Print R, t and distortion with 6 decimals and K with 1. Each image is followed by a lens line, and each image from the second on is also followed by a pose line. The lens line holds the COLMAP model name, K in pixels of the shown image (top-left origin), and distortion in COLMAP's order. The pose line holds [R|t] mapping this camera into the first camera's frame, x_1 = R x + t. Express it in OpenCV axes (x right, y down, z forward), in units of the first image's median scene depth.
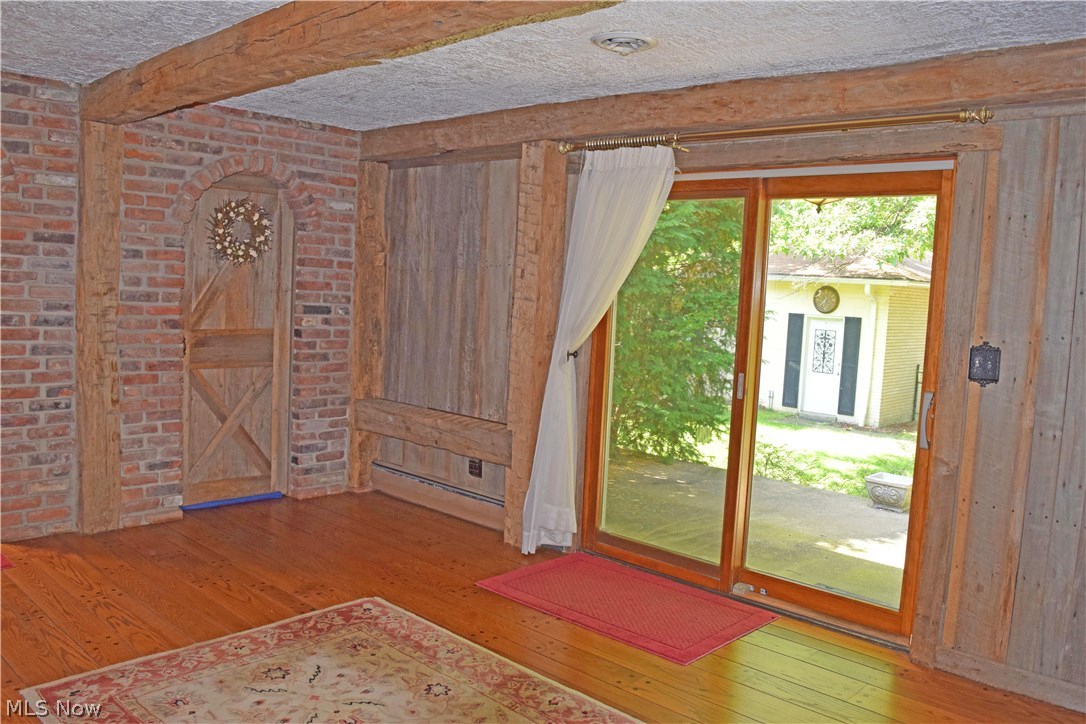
lens RADIAL K [[860.4, 0, 538.6], [0, 860.4, 363.4], [0, 0, 1]] dist [-0.088231, 0.011323]
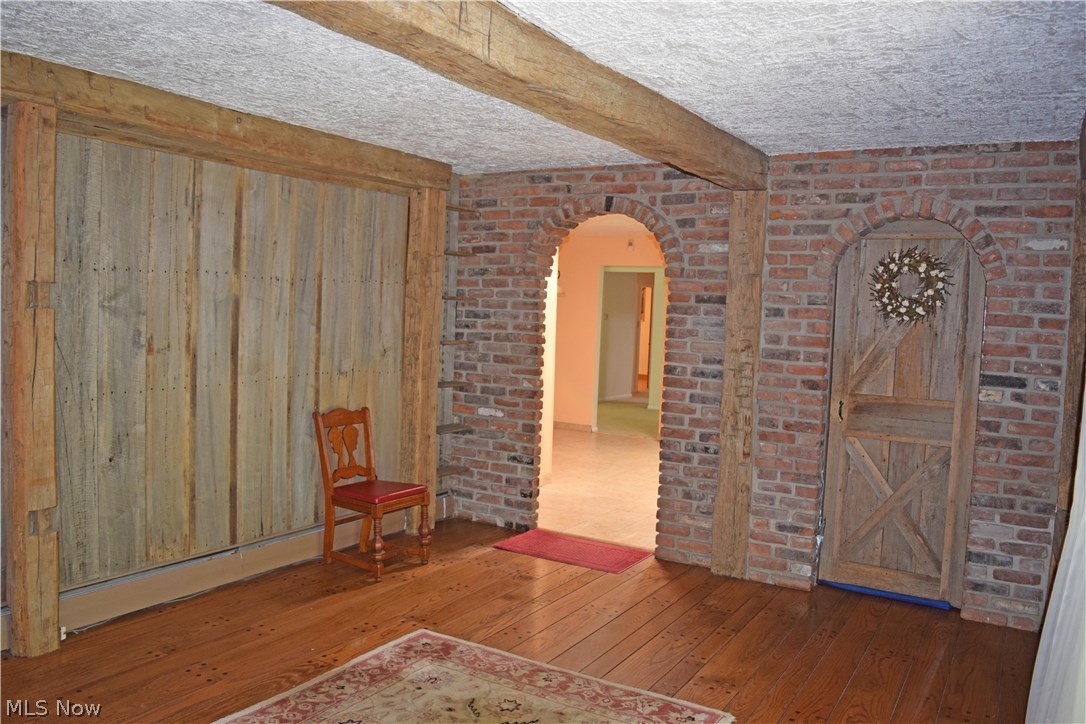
lens RADIAL K [[860.4, 0, 539.4], [0, 860.4, 359.9], [0, 0, 1]] dist [-0.088231, 0.011323]
pose [[0.207715, 0.016288, -0.978054, 0.450311], [-0.117496, 0.993038, -0.008416, -0.030105], [0.971107, 0.116666, 0.208183, 0.495381]]
